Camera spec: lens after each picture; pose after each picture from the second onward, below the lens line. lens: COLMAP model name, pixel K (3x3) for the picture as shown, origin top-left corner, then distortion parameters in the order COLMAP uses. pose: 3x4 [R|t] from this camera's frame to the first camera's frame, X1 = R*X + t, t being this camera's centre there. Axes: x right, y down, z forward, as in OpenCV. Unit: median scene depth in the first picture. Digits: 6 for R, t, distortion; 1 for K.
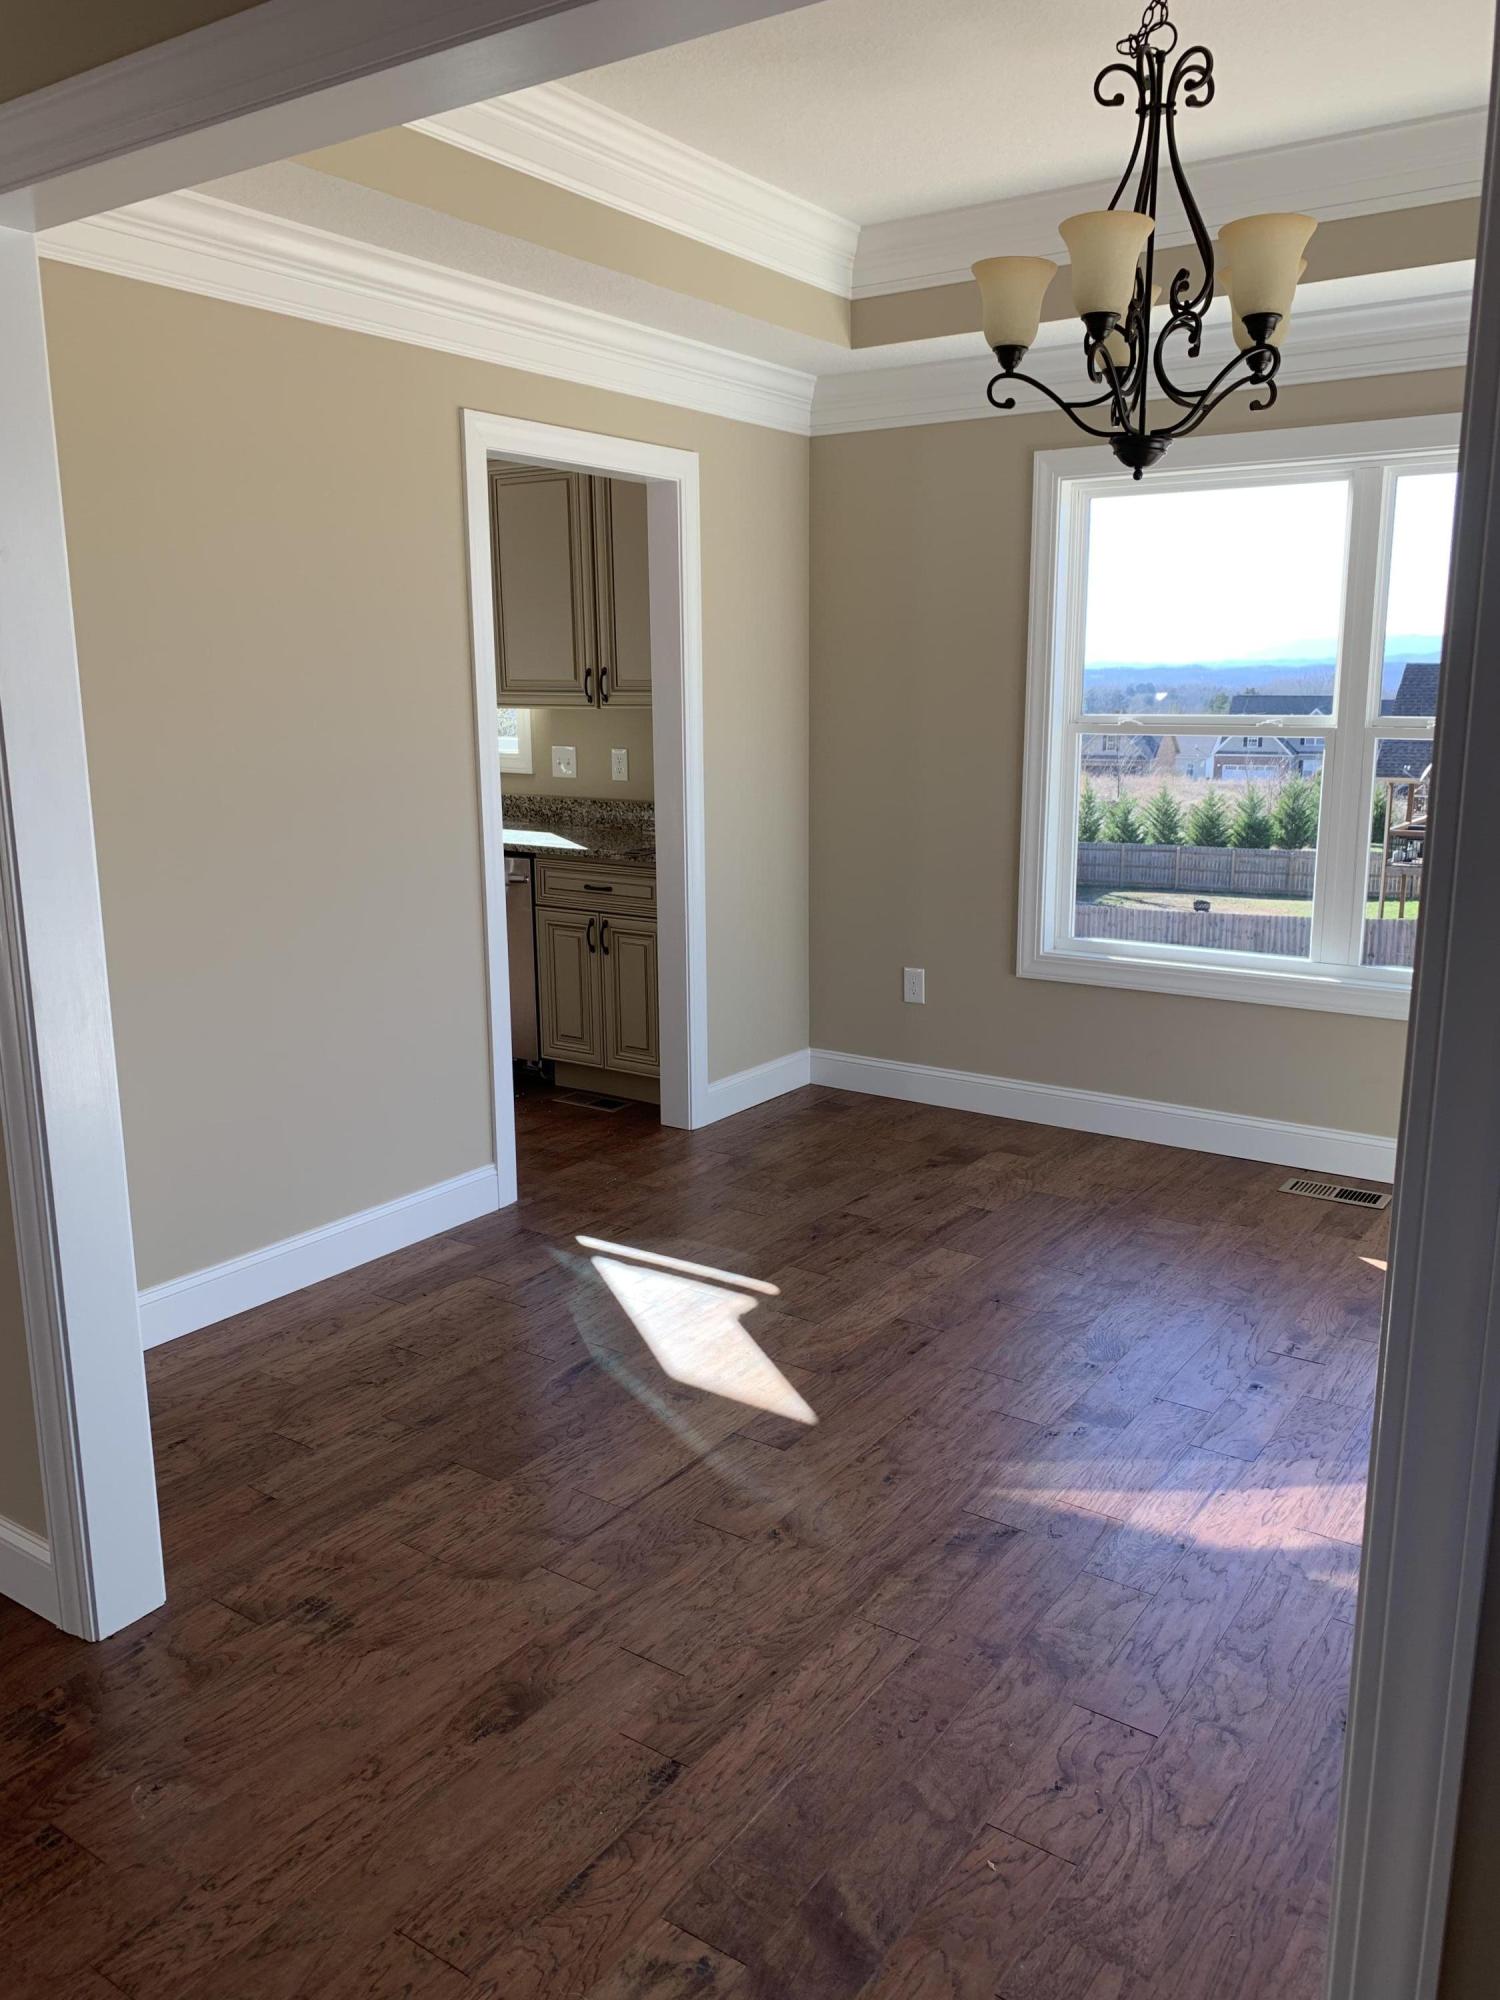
lens RADIAL K [[1529.4, 0, 750.0], [0, 1529.4, 1000.0], [0, 0, 1]] dist [0.053682, -0.060613]
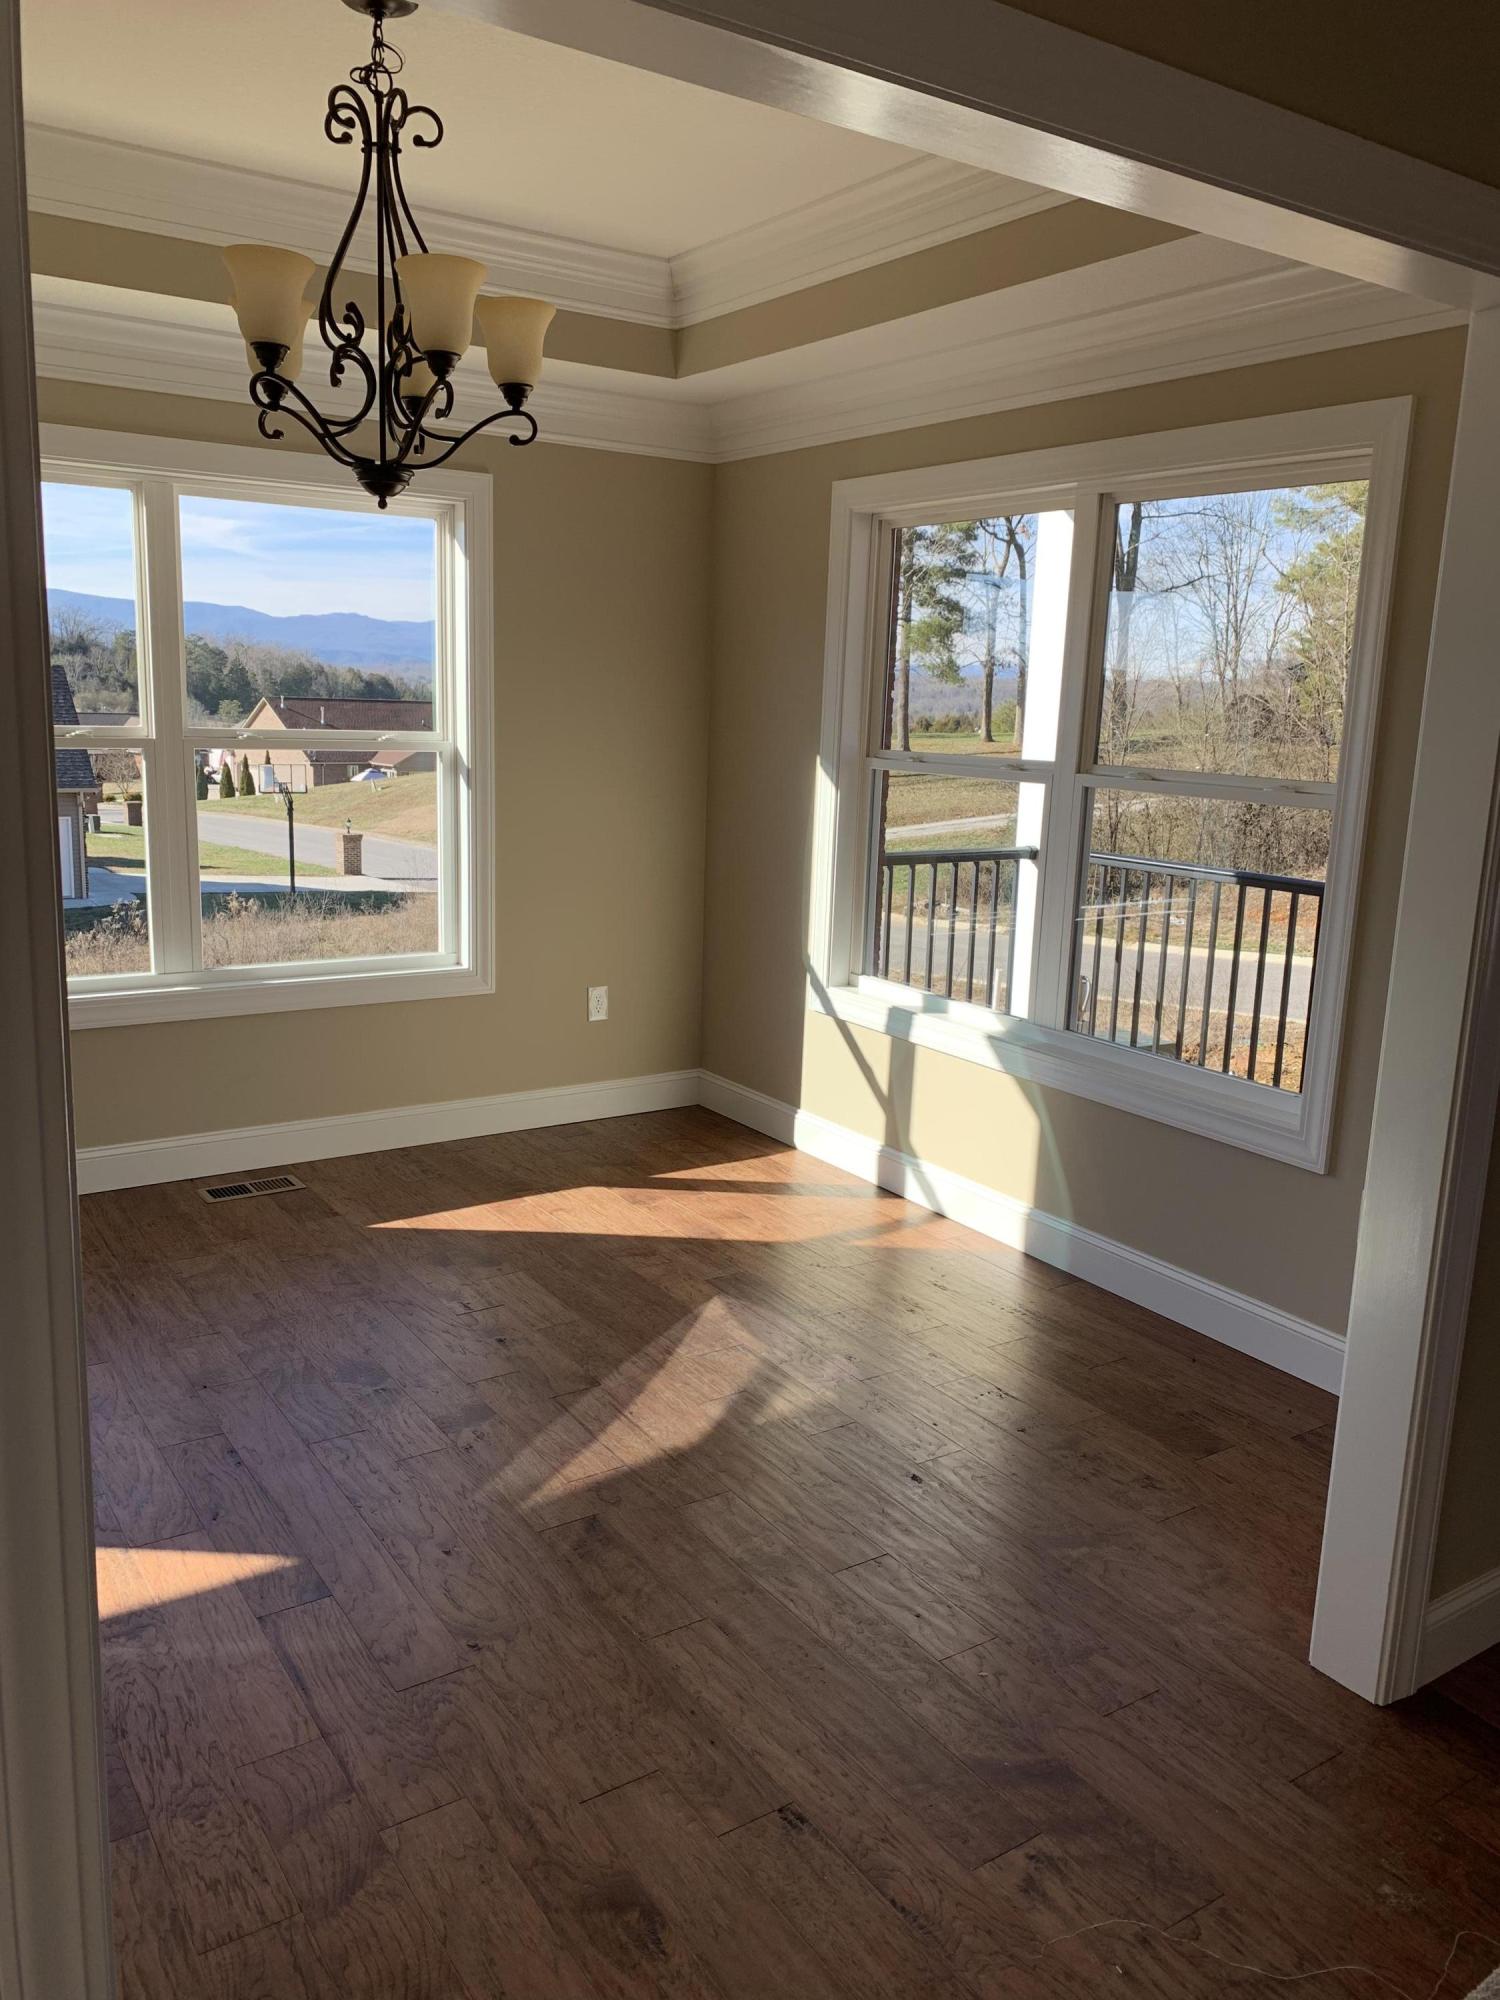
lens RADIAL K [[1526.1, 0, 750.0], [0, 1526.1, 1000.0], [0, 0, 1]] dist [0.049154, -0.081058]
pose [[0.360538, -0.168069, 0.917478, -0.654297], [0.159133, 0.980295, 0.117042, -0.102841], [-0.919070, 0.103803, 0.380178, 0.437219]]
